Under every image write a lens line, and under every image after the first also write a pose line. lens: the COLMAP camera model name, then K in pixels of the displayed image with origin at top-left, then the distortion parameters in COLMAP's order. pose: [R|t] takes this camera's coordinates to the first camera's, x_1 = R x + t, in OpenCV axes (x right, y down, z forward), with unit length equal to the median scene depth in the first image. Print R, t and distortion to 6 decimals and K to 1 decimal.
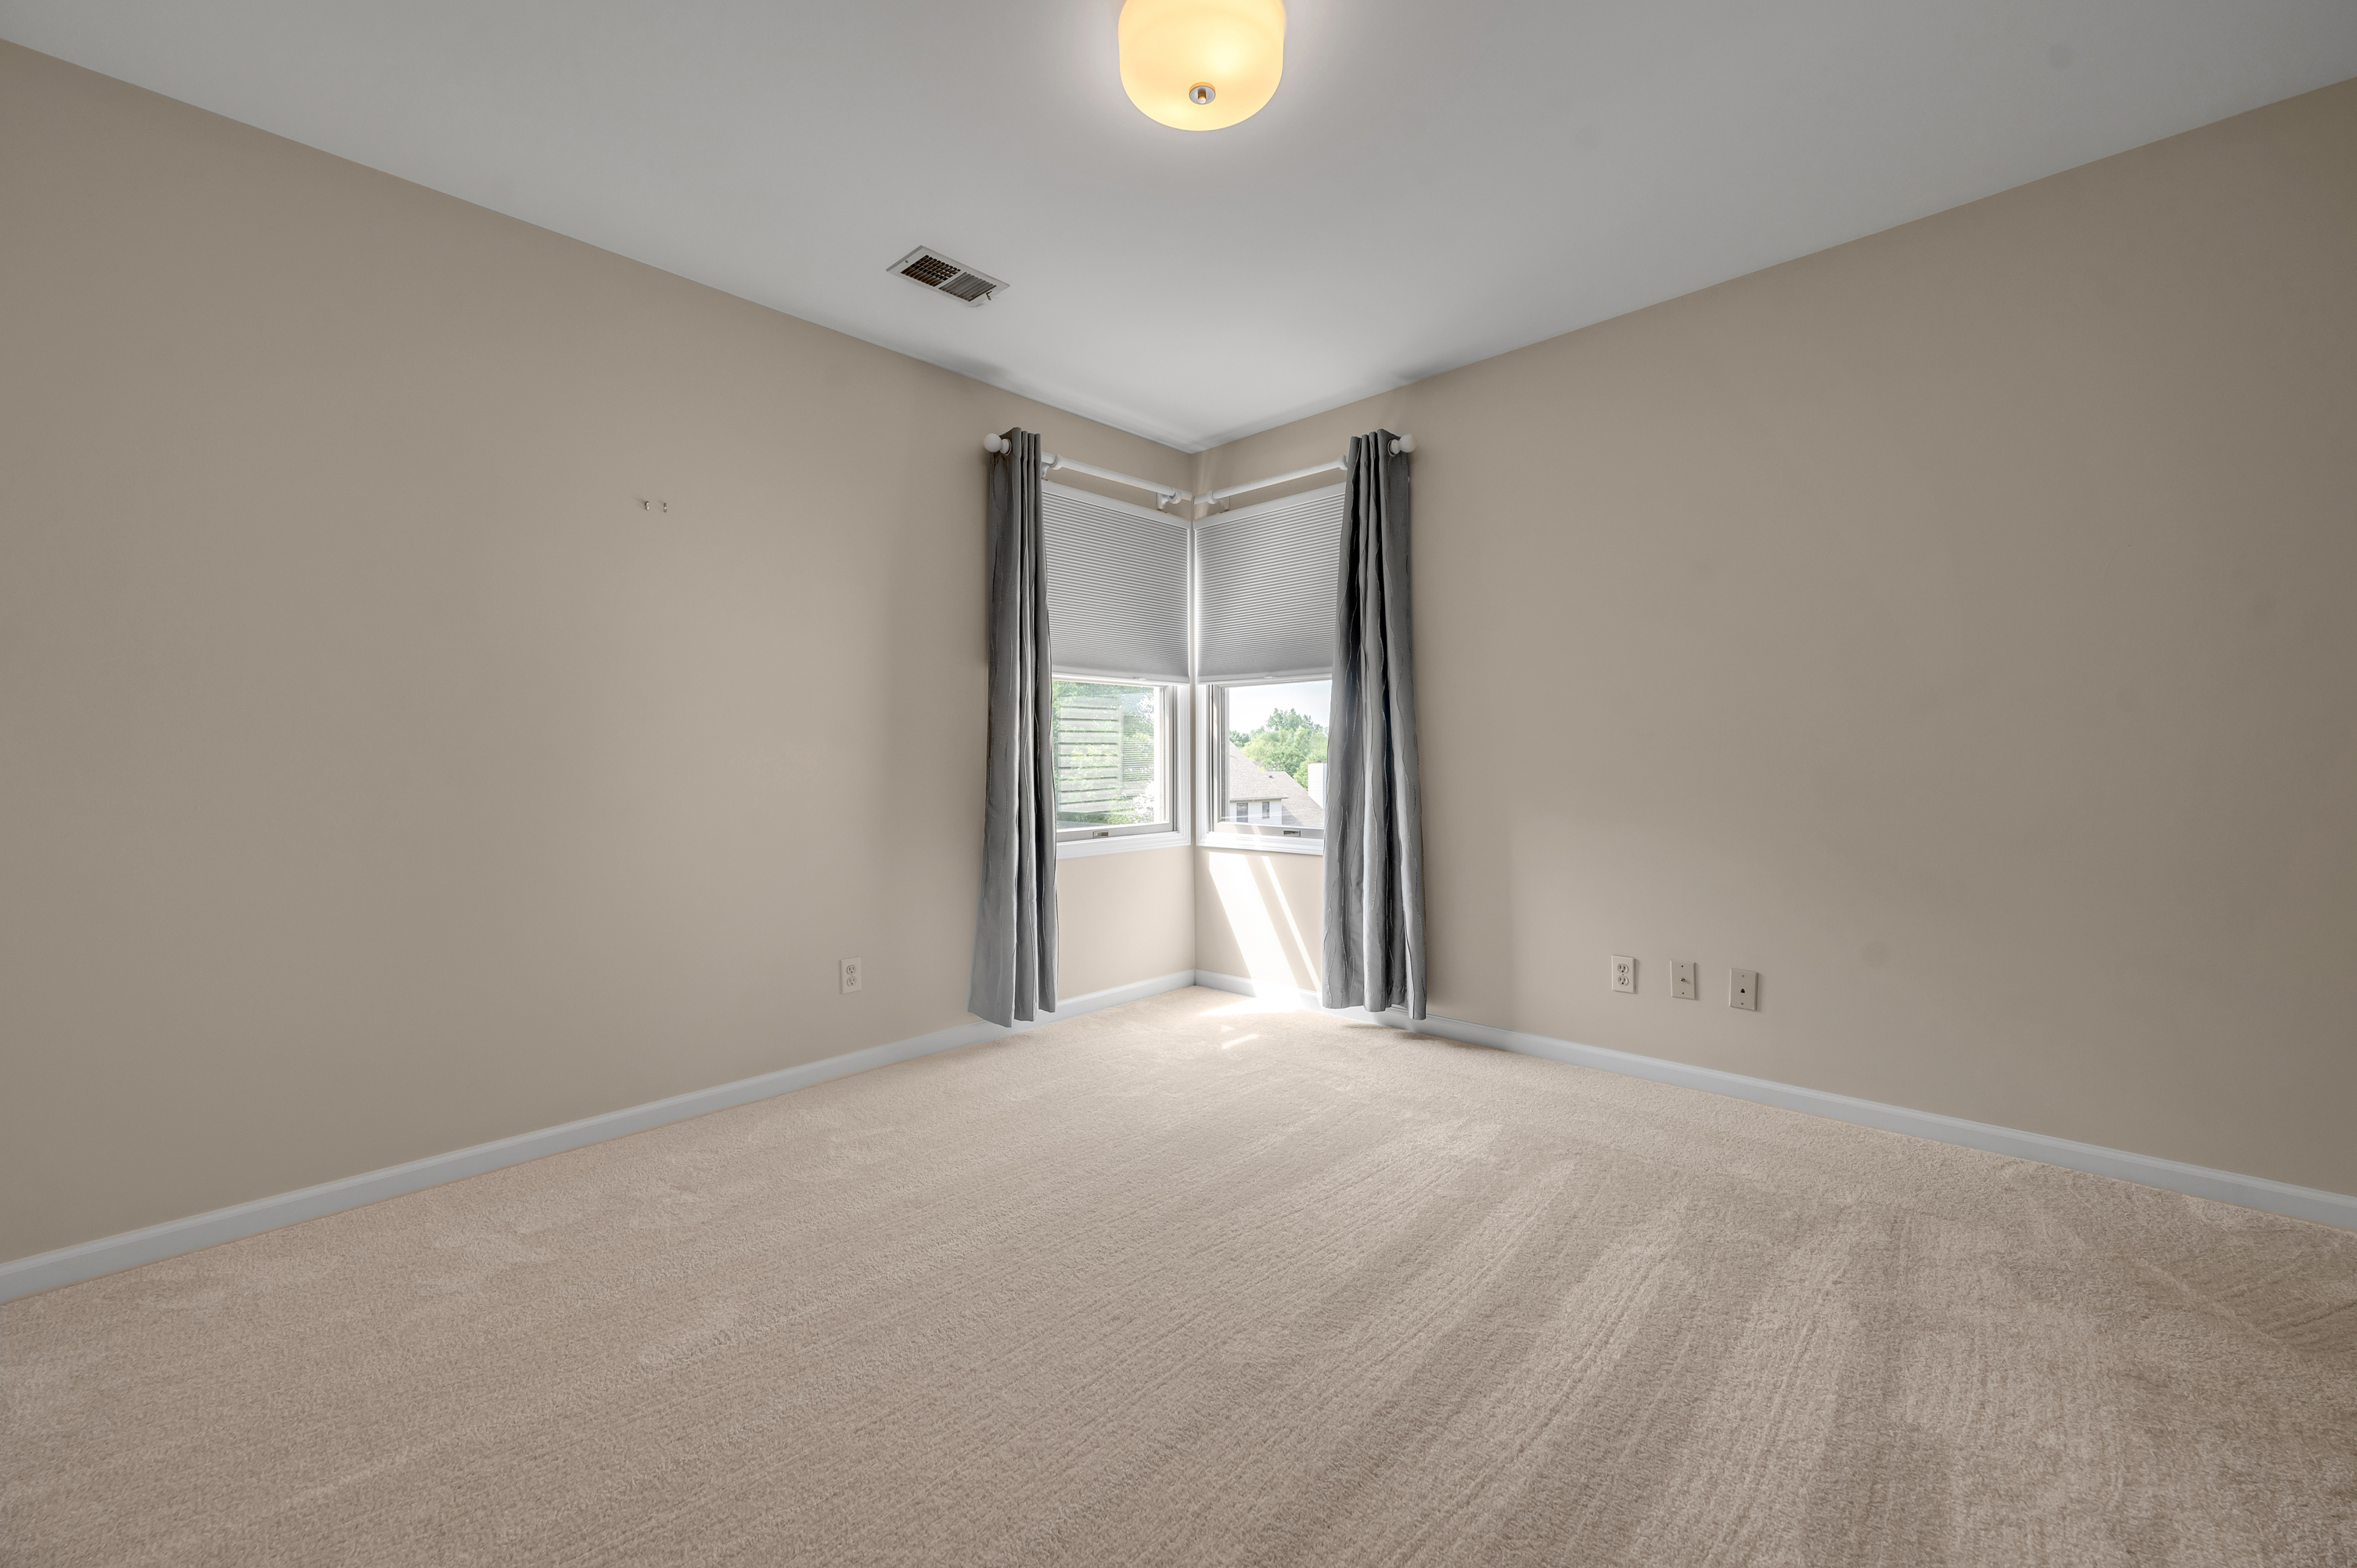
lens RADIAL K [[939.2, 0, 1178.5], [0, 939.2, 784.0], [0, 0, 1]] dist [-0.001464, -0.000166]
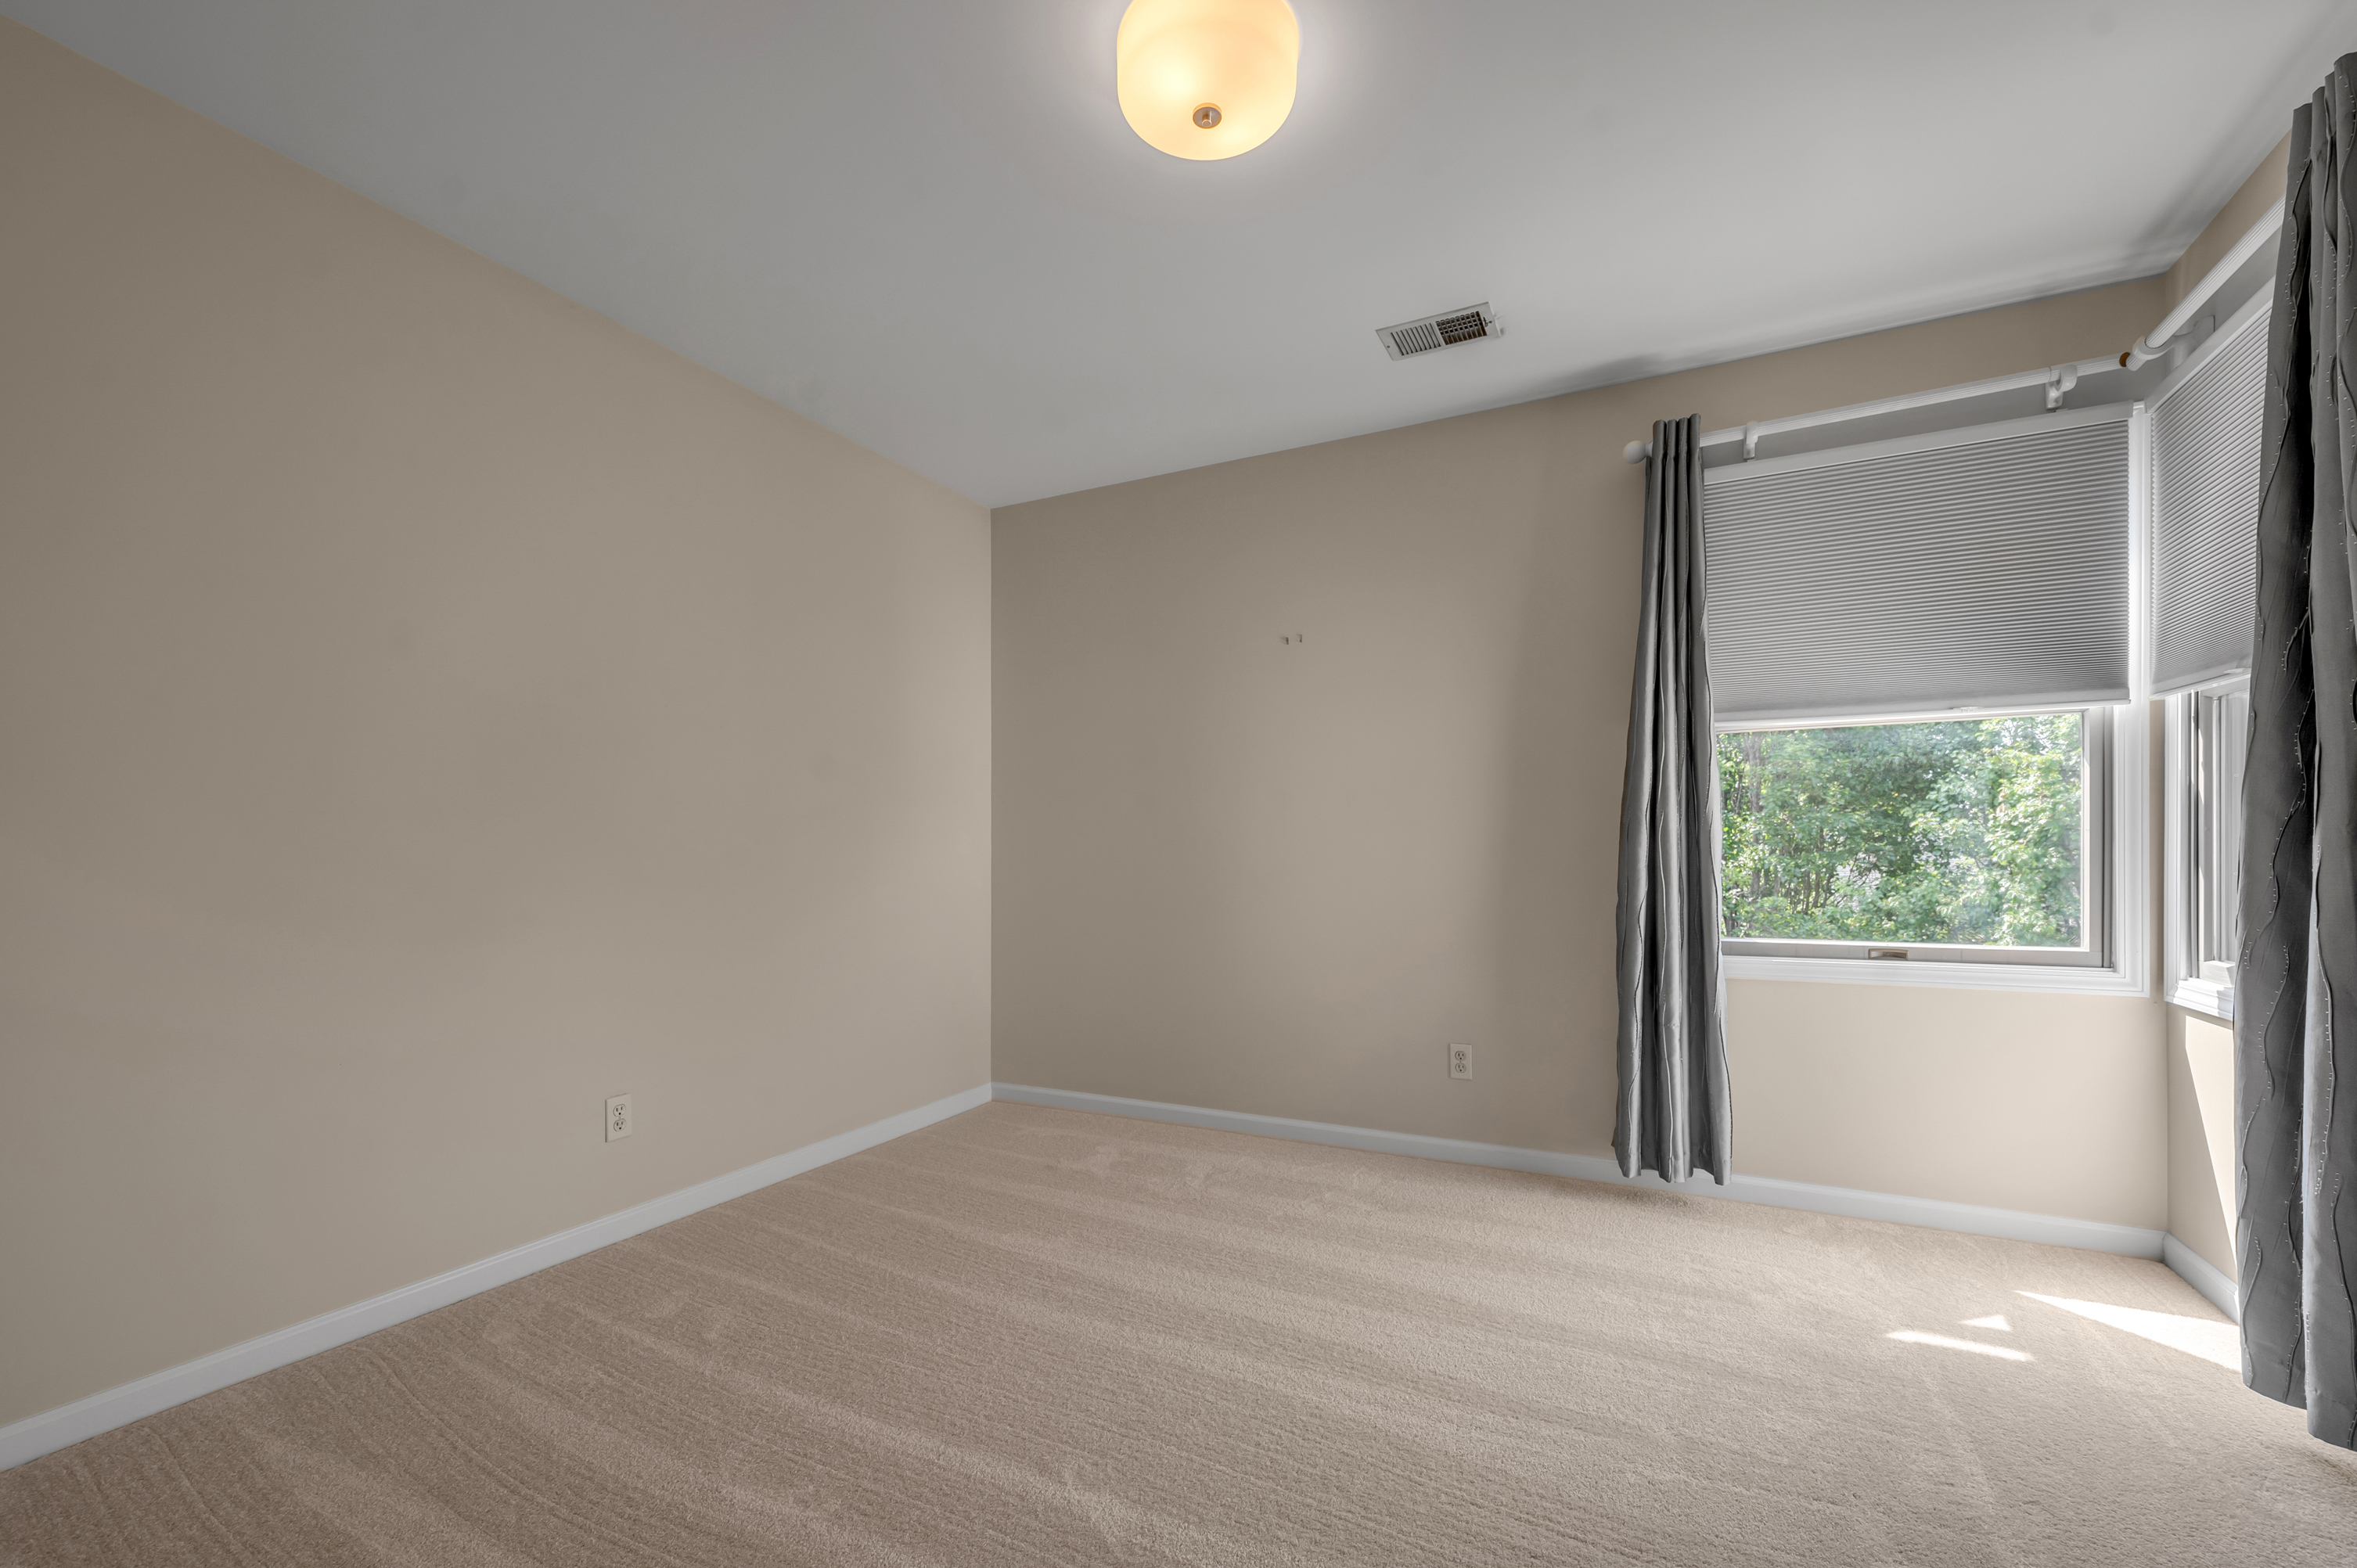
lens RADIAL K [[973.2, 0, 1176.5], [0, 973.2, 838.7], [0, 0, 1]] dist [0.000497, -0.000291]
pose [[0.282694, 0.001819, -0.959208, 0.484934], [-0.017237, 0.999846, -0.003184, -0.018842], [0.959055, 0.017434, 0.282682, 0.376799]]
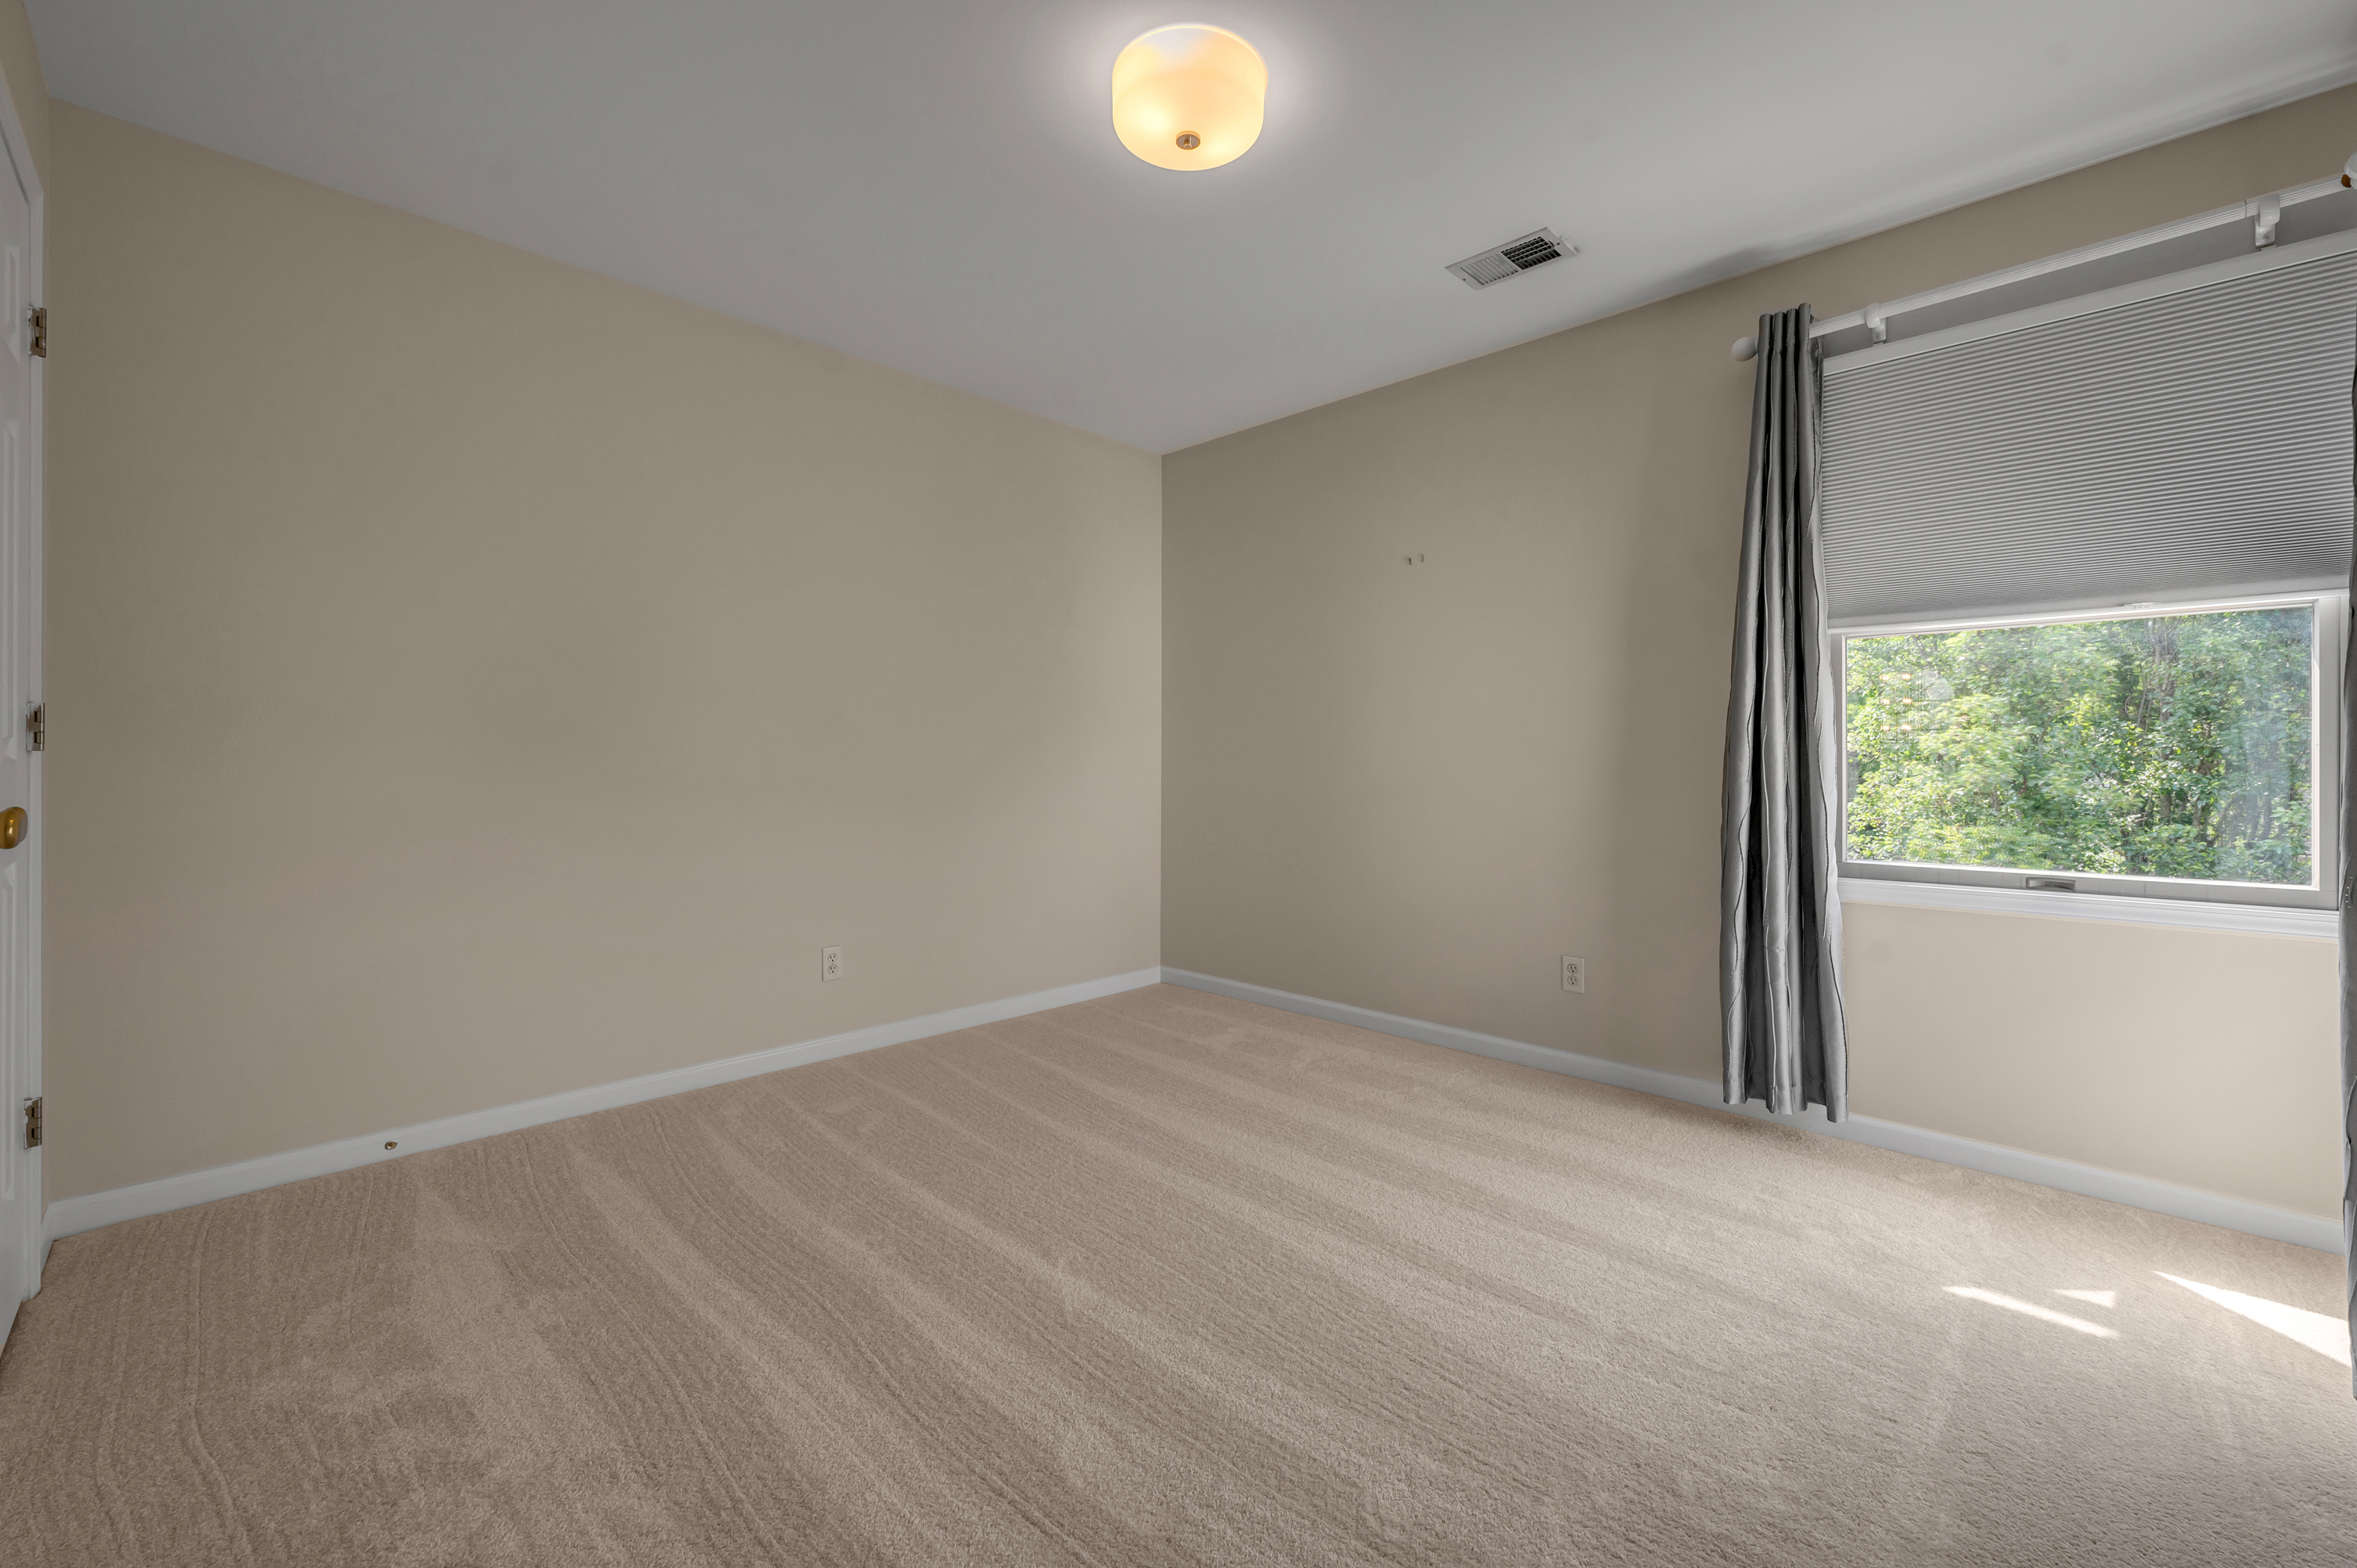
lens RADIAL K [[964.4, 0, 1178.9], [0, 964.4, 748.8], [0, 0, 1]] dist [-0.000409, 0.000033]
pose [[-0.022441, 0.002495, -0.999745, 0.595467], [-0.021616, 0.999762, 0.002980, -0.023281], [0.999514, 0.021678, -0.022382, 0.539588]]
